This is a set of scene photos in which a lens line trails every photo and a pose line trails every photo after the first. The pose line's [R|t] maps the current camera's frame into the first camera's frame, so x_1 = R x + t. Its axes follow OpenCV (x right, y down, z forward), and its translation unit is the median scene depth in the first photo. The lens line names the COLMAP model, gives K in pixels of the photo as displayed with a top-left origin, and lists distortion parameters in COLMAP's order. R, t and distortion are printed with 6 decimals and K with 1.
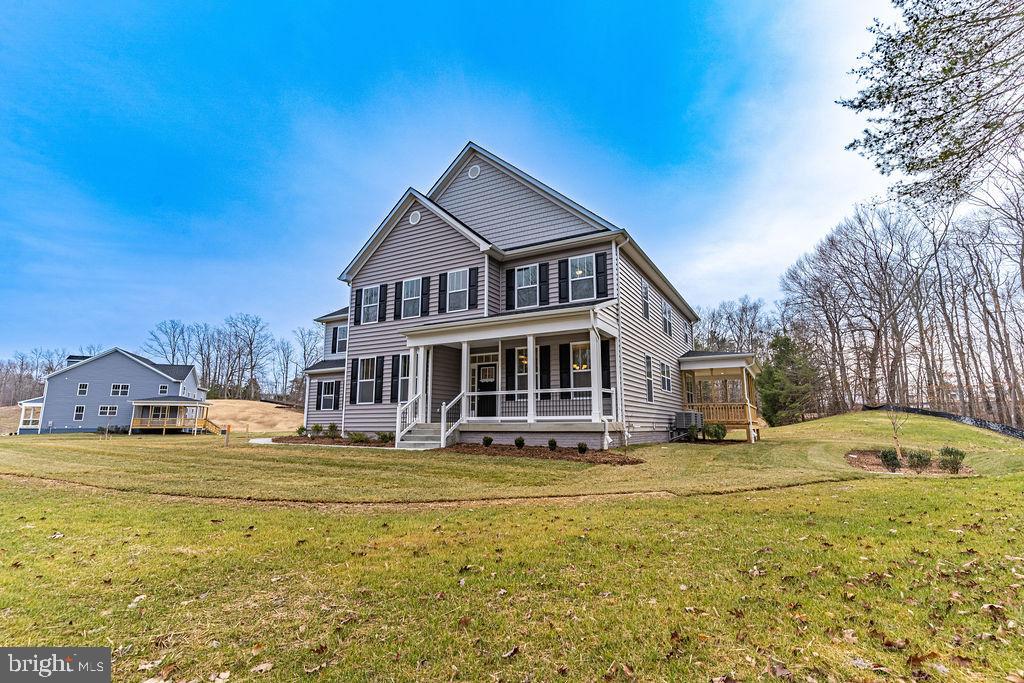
lens RADIAL K [[488.8, 0, 512.0], [0, 488.8, 341.5], [0, 0, 1]] dist [0.004469, 0.000539]
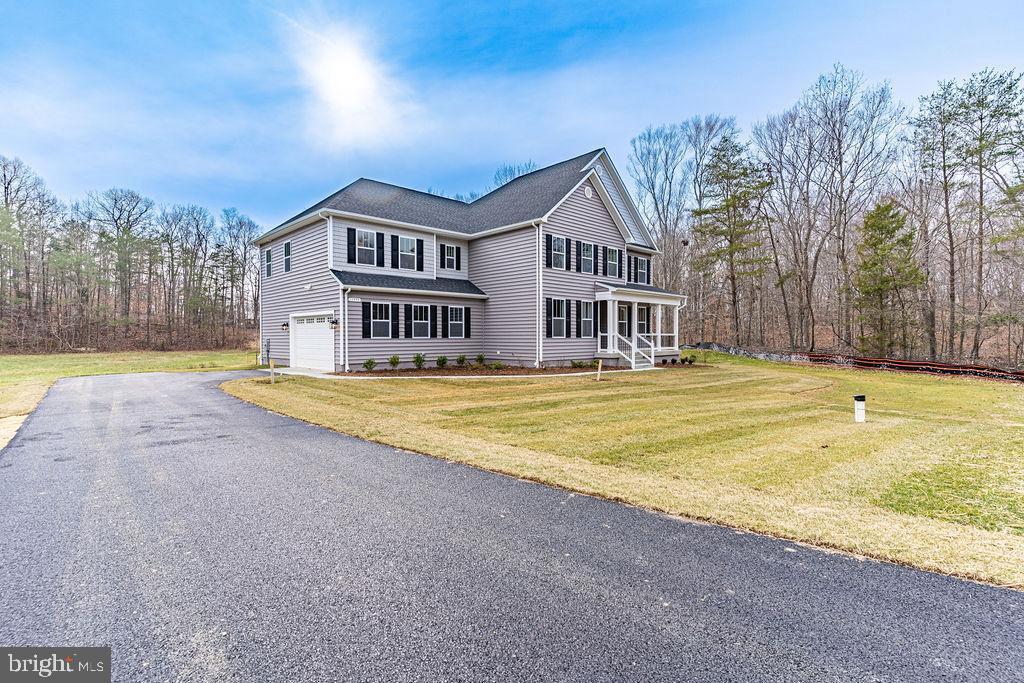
lens RADIAL K [[488.8, 0, 512.0], [0, 488.8, 341.5], [0, 0, 1]] dist [0.004469, 0.000539]
pose [[0.290567, -0.010152, 0.956801, -1.623622], [-0.162720, 0.984855, 0.059865, 0.091578], [-0.942917, -0.173085, 0.284514, 0.839594]]
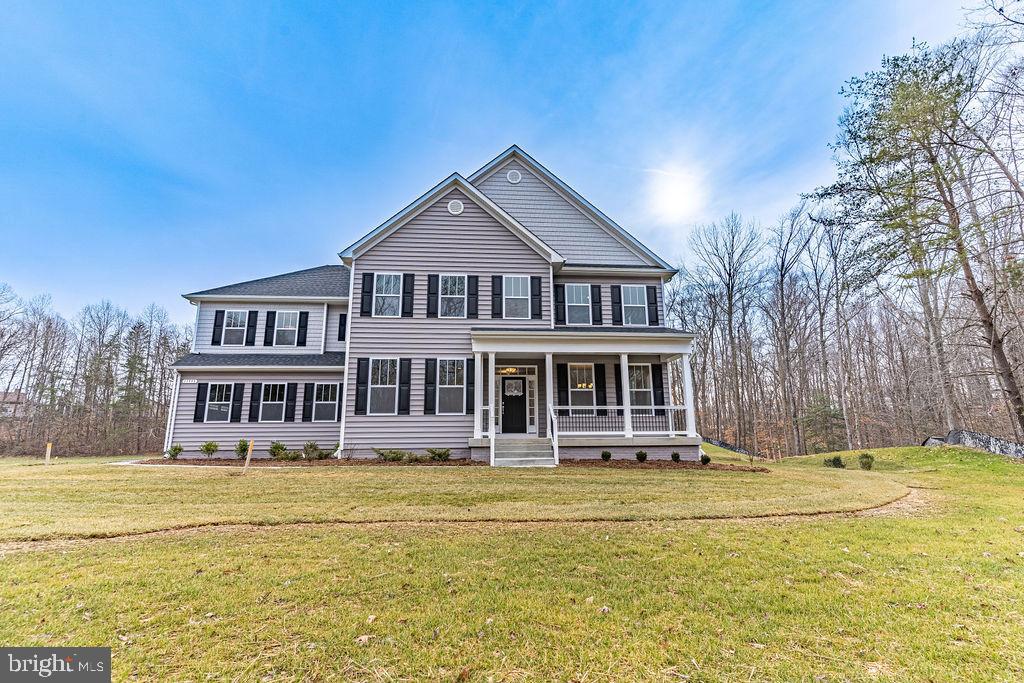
lens RADIAL K [[488.8, 0, 512.0], [0, 488.8, 341.5], [0, 0, 1]] dist [0.004469, 0.000539]
pose [[0.829913, 0.111782, 0.546580, -0.633030], [-0.088346, 0.993692, -0.069081, 0.047579], [-0.550854, 0.009043, 0.834553, 0.223150]]
